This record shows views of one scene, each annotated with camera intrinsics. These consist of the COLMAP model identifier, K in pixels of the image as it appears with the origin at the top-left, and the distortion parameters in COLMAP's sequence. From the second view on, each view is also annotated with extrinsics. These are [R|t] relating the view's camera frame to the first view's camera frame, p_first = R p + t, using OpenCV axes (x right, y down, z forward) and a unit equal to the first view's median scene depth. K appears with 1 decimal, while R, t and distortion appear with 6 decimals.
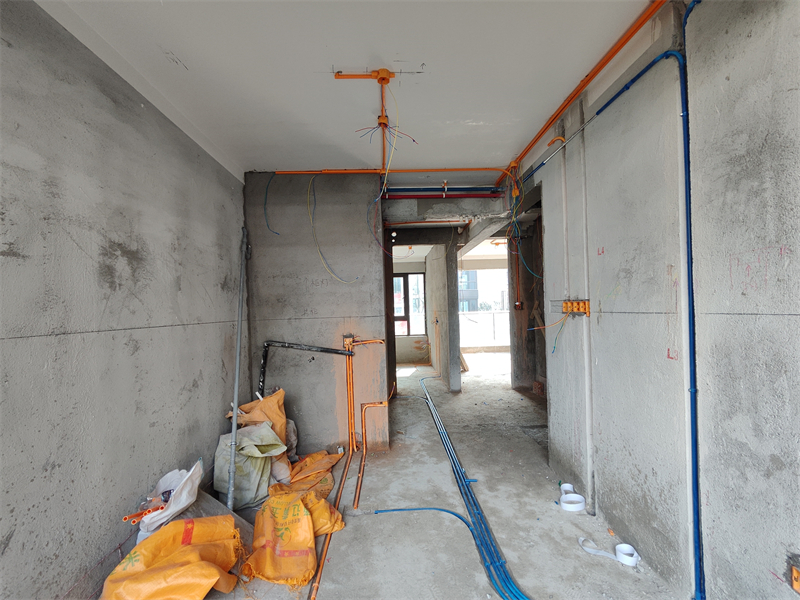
lens RADIAL K [[363.2, 0, 402.1], [0, 363.2, 310.5], [0, 0, 1]] dist [0.003533, 0.000906]
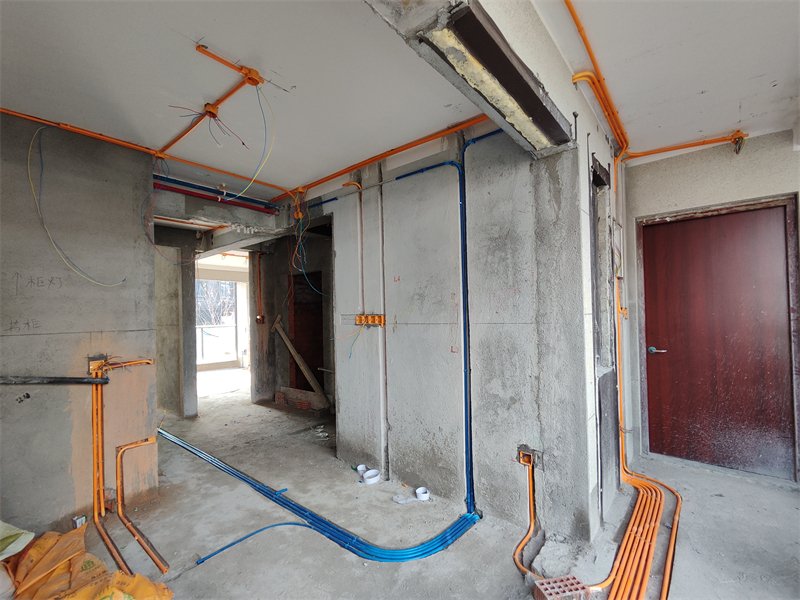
lens RADIAL K [[363.2, 0, 402.1], [0, 363.2, 310.5], [0, 0, 1]] dist [0.003533, 0.000906]
pose [[0.671343, 0.027287, 0.740644, -0.377013], [0.003512, 0.999194, -0.039996, 0.008382], [-0.741138, 0.029453, 0.670706, 0.065839]]
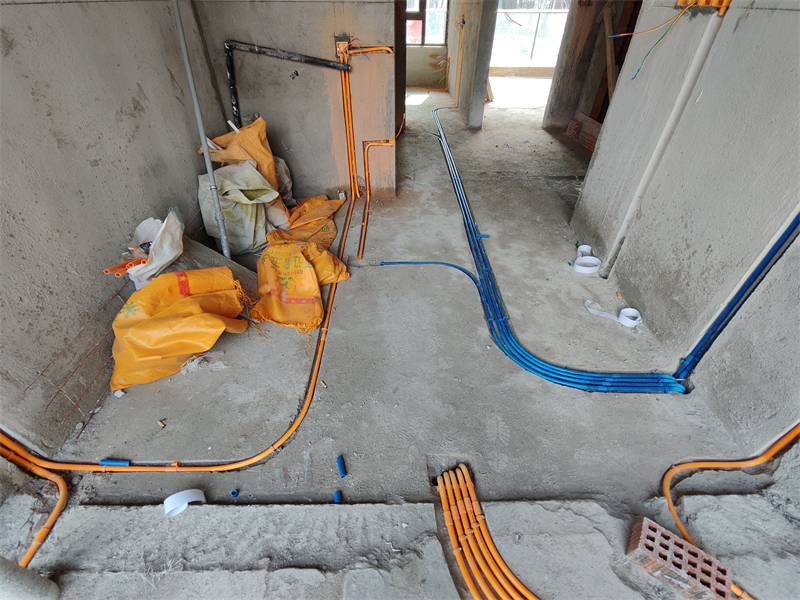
lens RADIAL K [[365.0, 0, 401.3], [0, 365.0, 312.1], [0, 0, 1]] dist [0.000941, -0.000032]
pose [[0.998928, 0.046045, 0.004784, -0.016516], [-0.038333, 0.764807, 0.643119, 0.022906], [0.025953, -0.642612, 0.765752, 0.162661]]
